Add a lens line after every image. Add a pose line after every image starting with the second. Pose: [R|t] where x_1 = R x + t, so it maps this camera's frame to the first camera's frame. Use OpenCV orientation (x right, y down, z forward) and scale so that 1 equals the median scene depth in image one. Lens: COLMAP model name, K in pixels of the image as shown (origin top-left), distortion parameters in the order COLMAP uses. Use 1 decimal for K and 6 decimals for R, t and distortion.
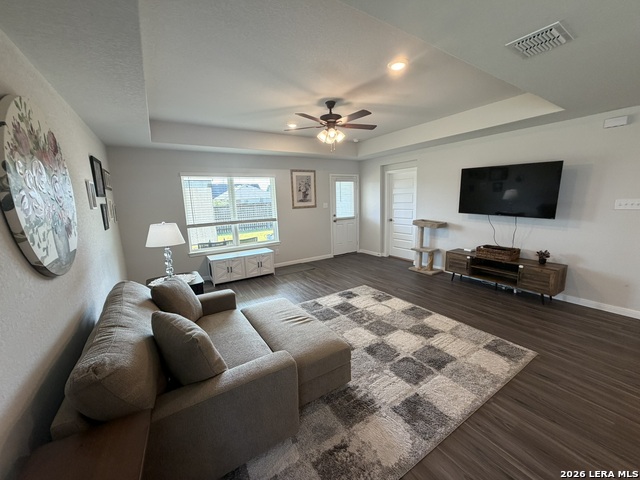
lens RADIAL K [[254.4, 0, 319.9], [0, 254.4, 240.4], [0, 0, 1]] dist [0.000652, -0.000071]
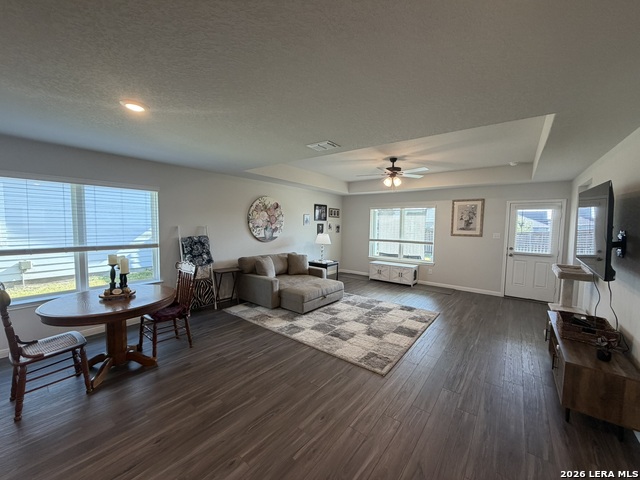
lens RADIAL K [[254.4, 0, 317.3], [0, 254.4, 239.3], [0, 0, 1]] dist [0.000652, -0.000071]
pose [[0.326230, 0.094905, -0.940514, 0.868113], [-0.183654, 0.982352, 0.035424, -0.053420], [0.927278, 0.161173, 0.337903, 0.142102]]
